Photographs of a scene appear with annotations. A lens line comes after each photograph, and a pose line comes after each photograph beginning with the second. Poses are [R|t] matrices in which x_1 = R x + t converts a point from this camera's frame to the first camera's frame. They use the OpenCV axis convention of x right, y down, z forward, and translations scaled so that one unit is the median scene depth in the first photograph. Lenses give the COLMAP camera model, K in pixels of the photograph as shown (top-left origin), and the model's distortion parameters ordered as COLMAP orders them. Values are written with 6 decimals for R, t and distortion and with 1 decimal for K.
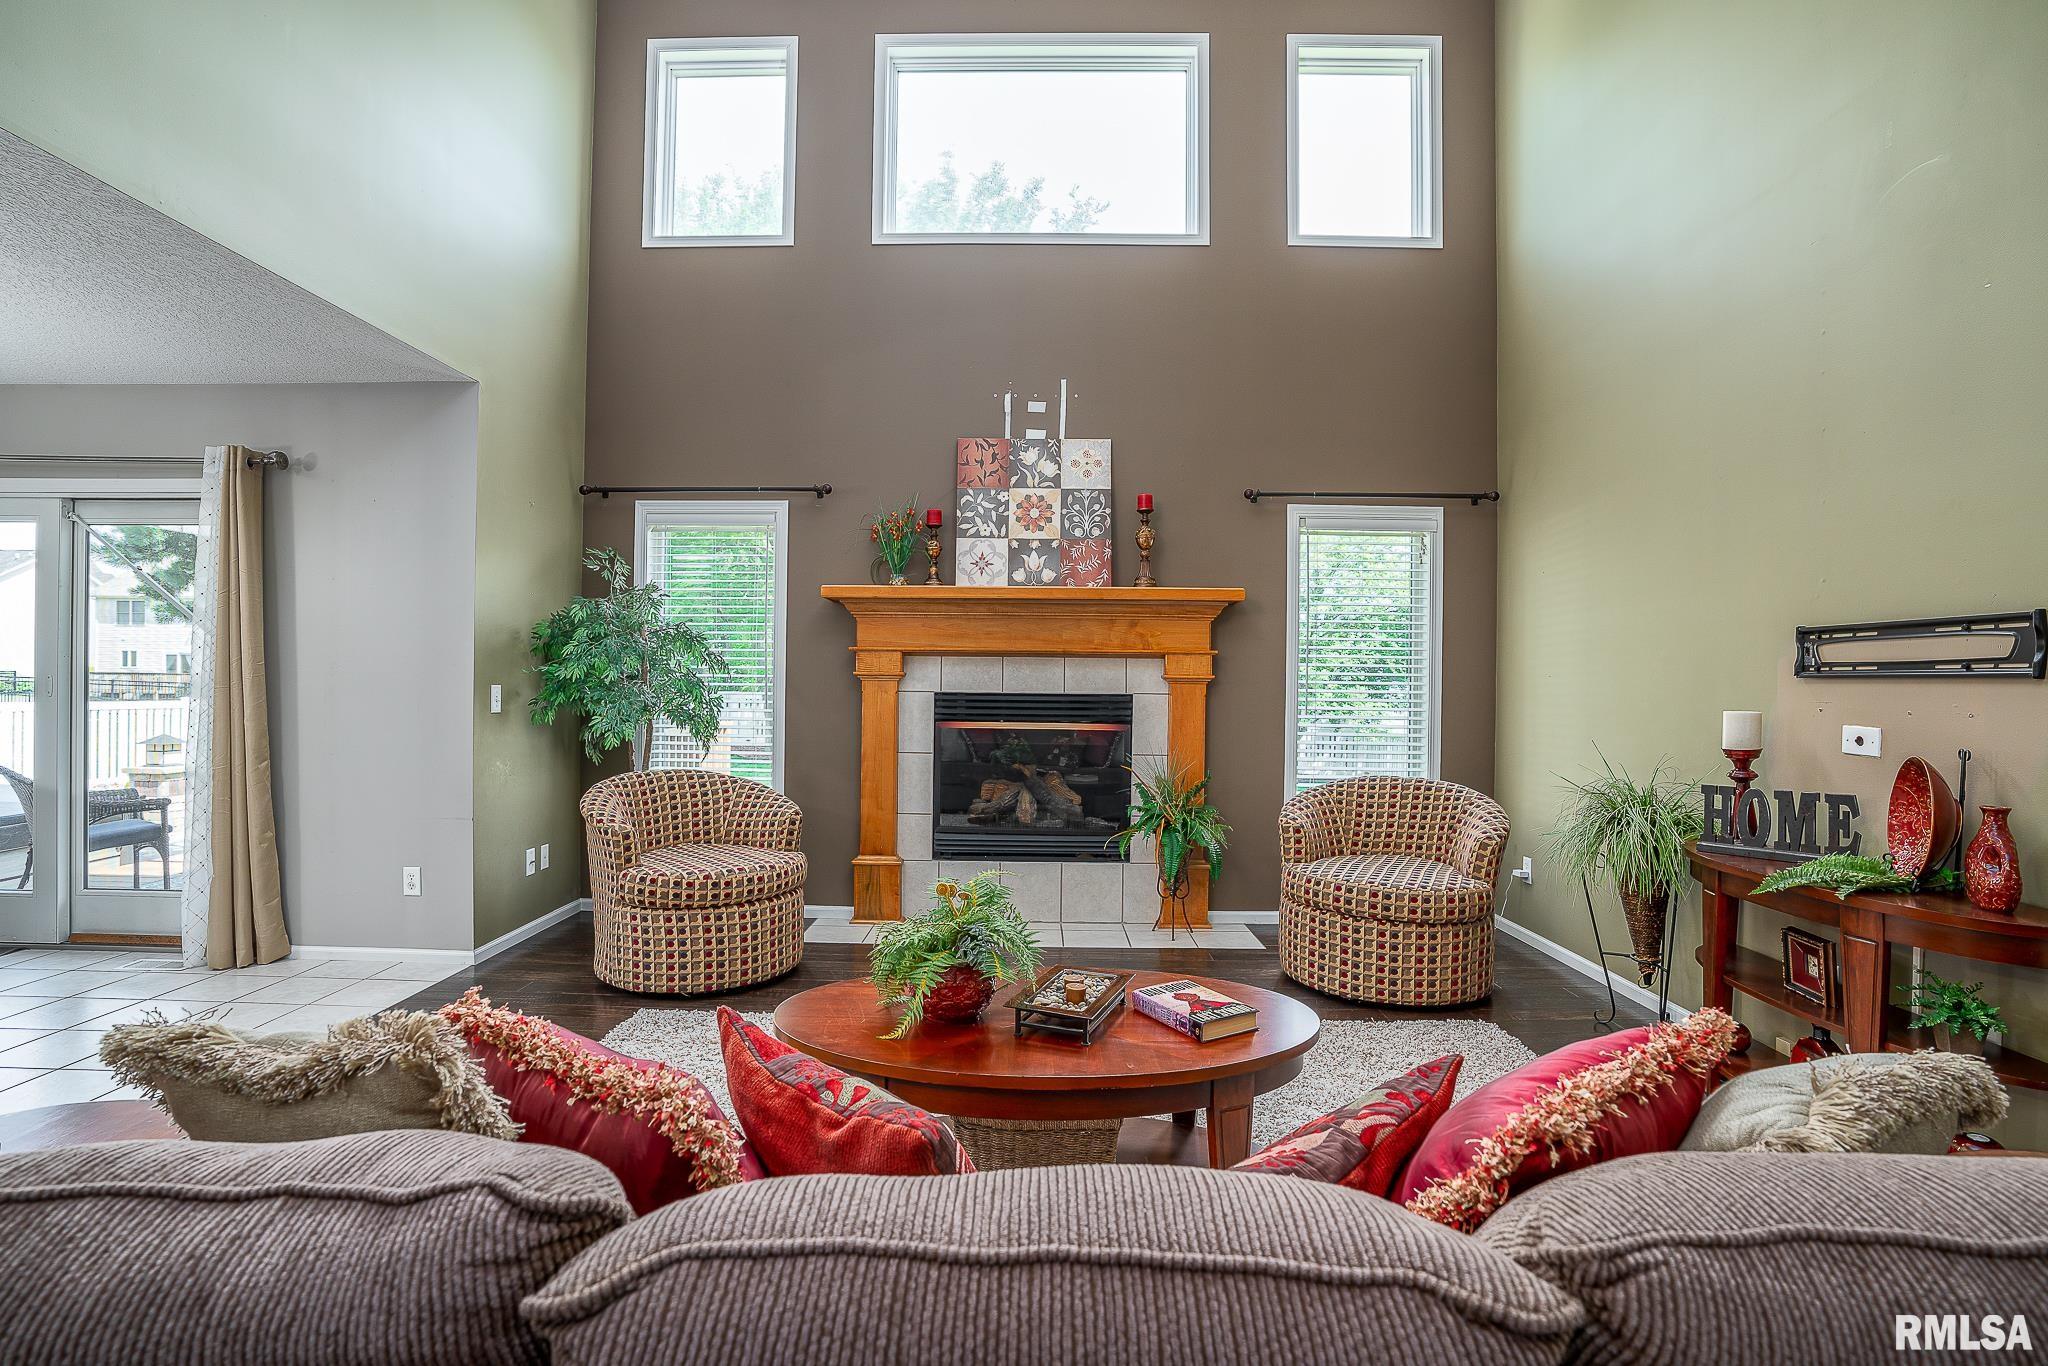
lens RADIAL K [[952.1, 0, 1077.3], [0, 952.1, 686.2], [0, 0, 1]] dist [-0.032024, -0.000219]
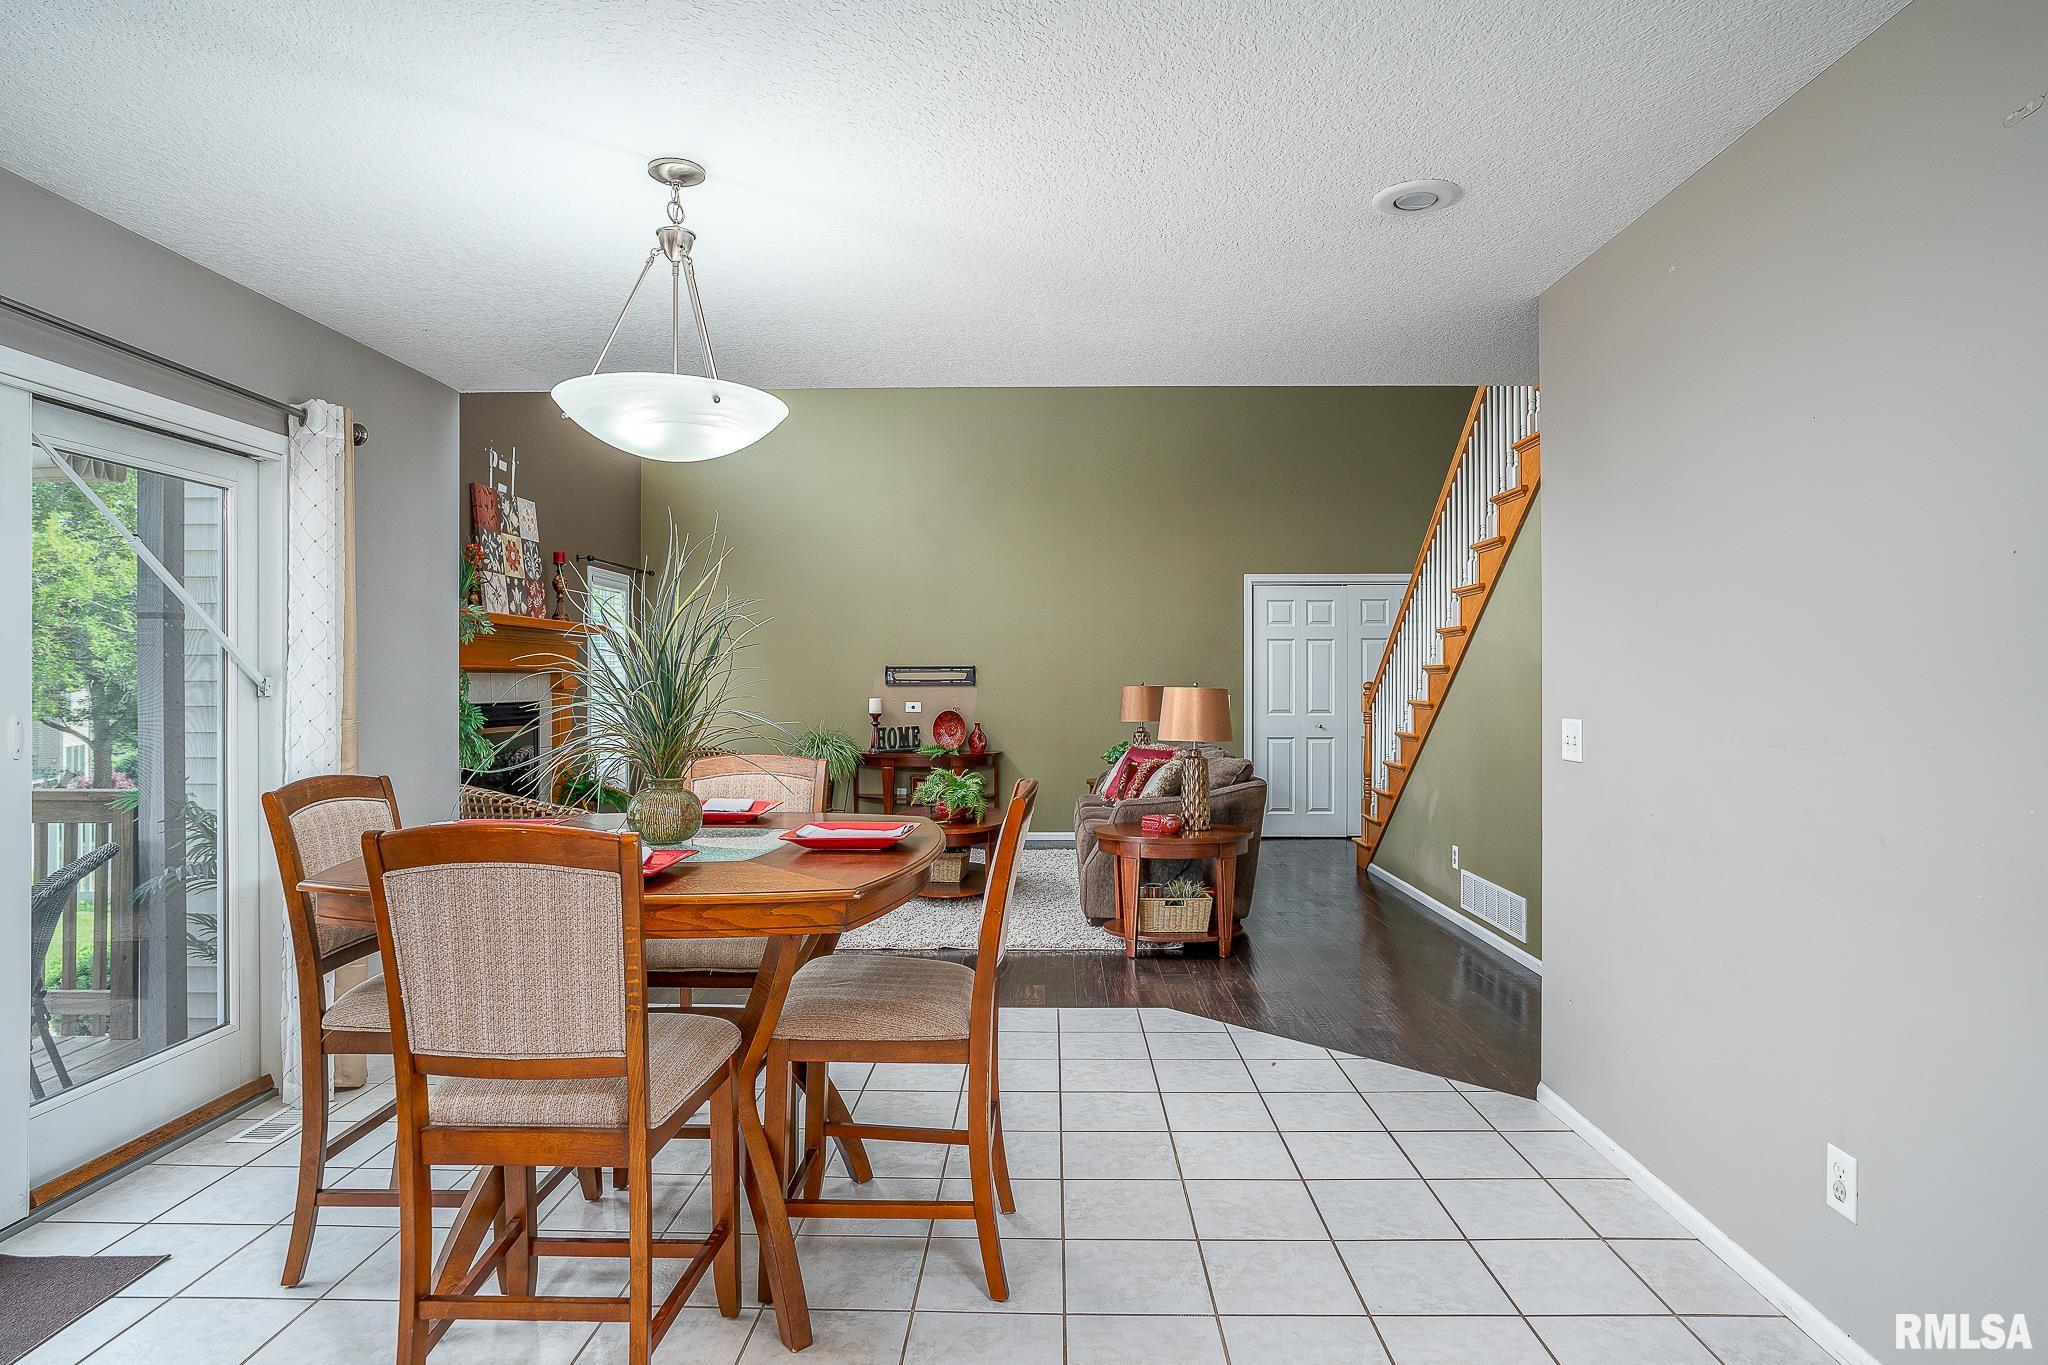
lens RADIAL K [[1164.5, 0, 1016.7], [0, 1164.5, 680.7], [0, 0, 1]] dist [-0.002556, -0.000045]
pose [[0.058185, -0.007444, 0.998278, -1.503447], [0.009833, 0.999928, 0.006883, -0.024816], [-0.998257, 0.009415, 0.058254, 0.266149]]
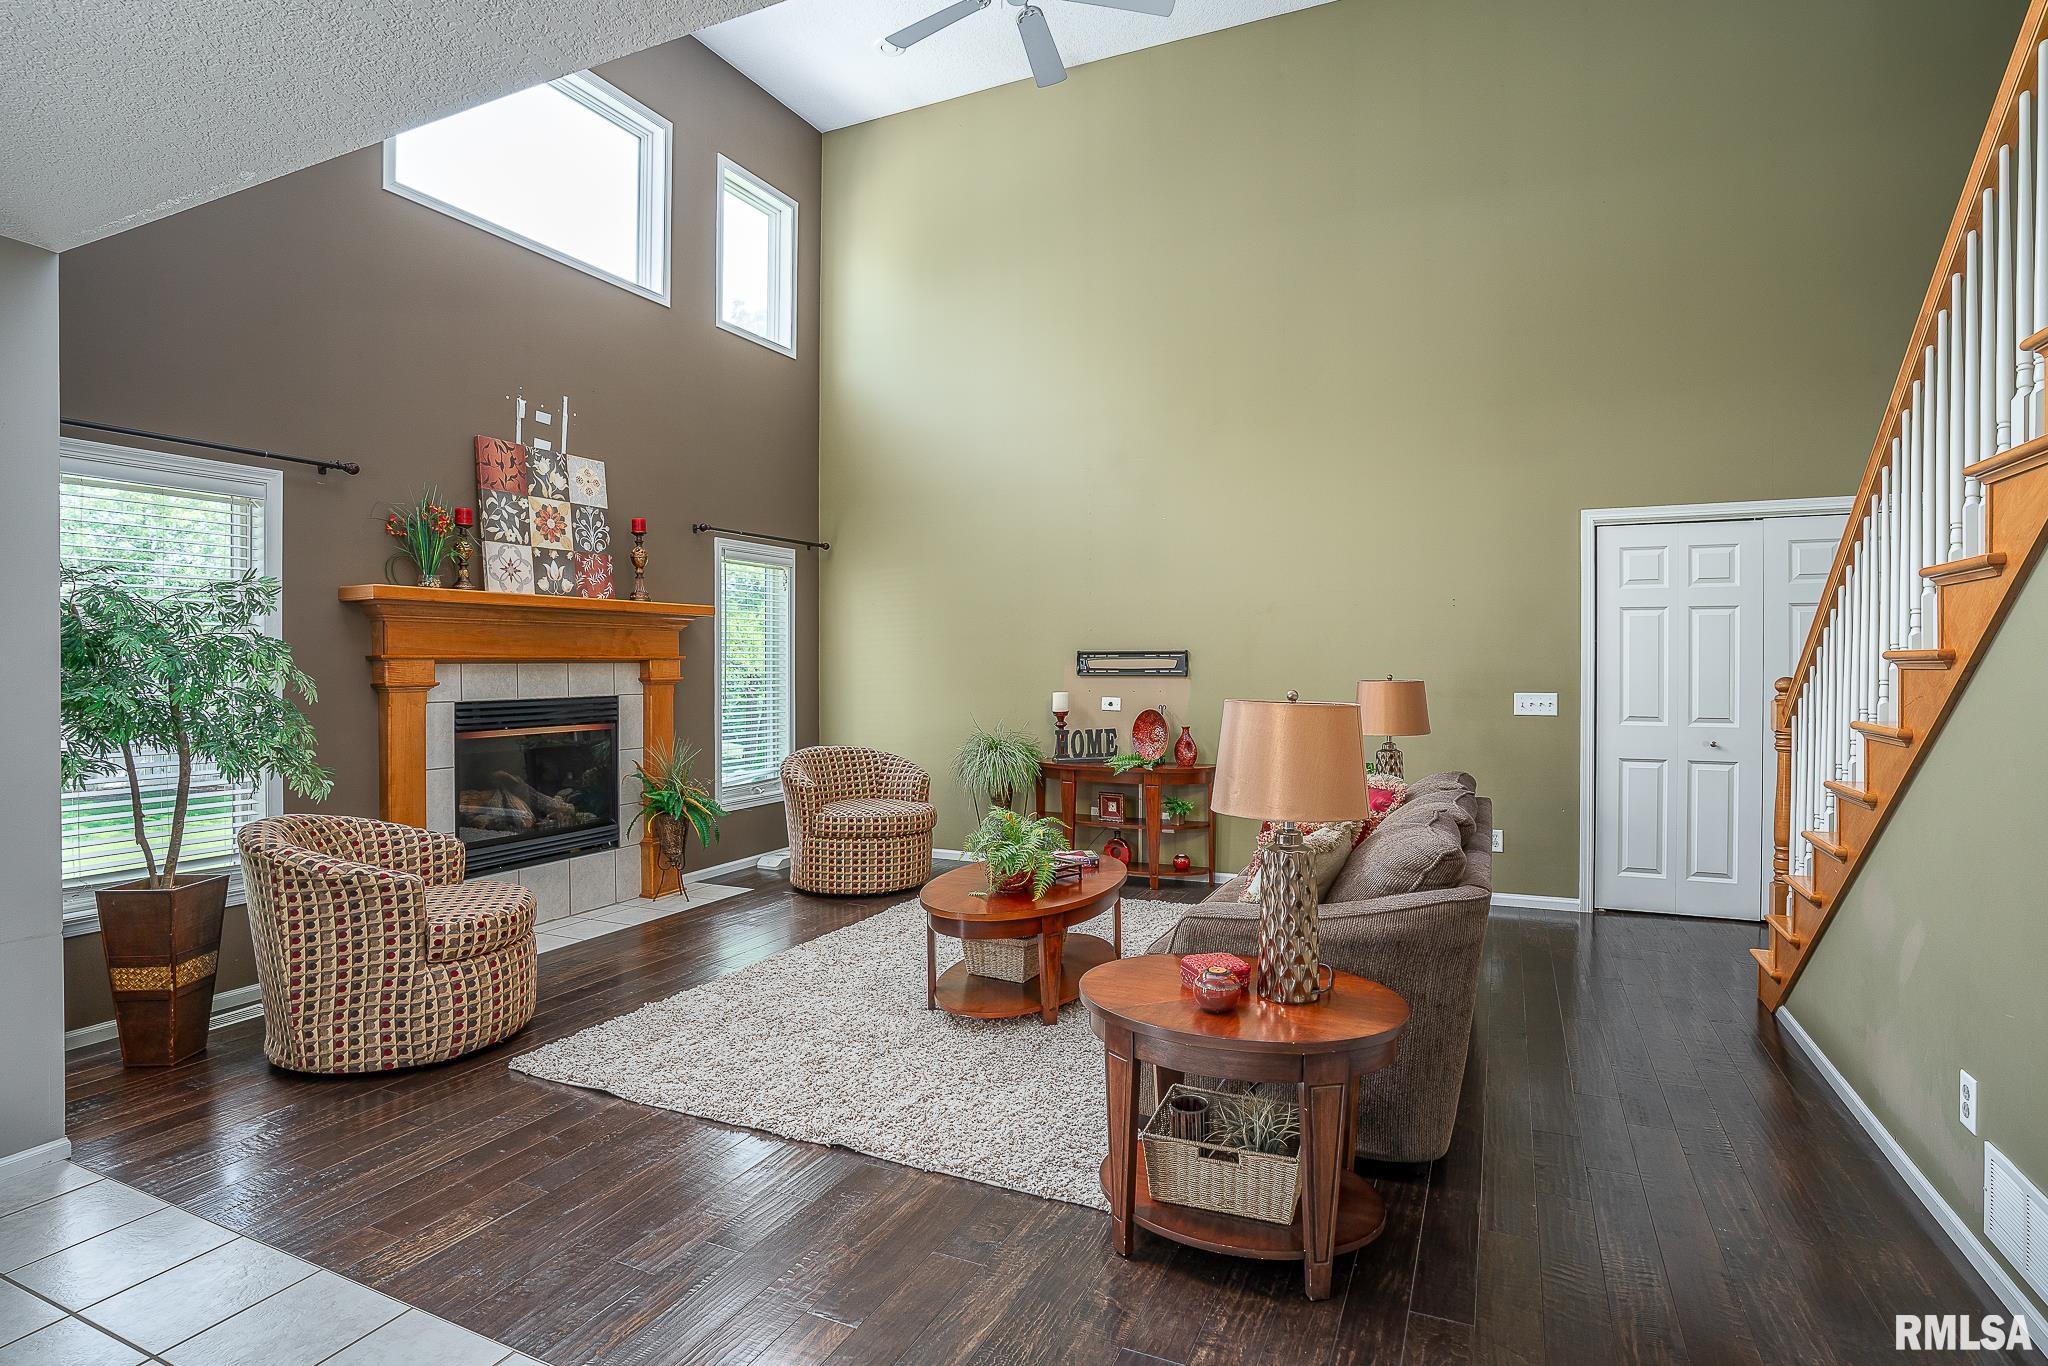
lens RADIAL K [[1032.8, 0, 1033.1], [0, 1032.8, 670.8], [0, 0, 1]] dist [-0.027818, 0.005083]
pose [[0.437796, -0.016286, 0.898927, -0.815242], [0.012452, 0.999850, 0.012050, -0.029760], [-0.898988, 0.005918, 0.437933, 0.047102]]
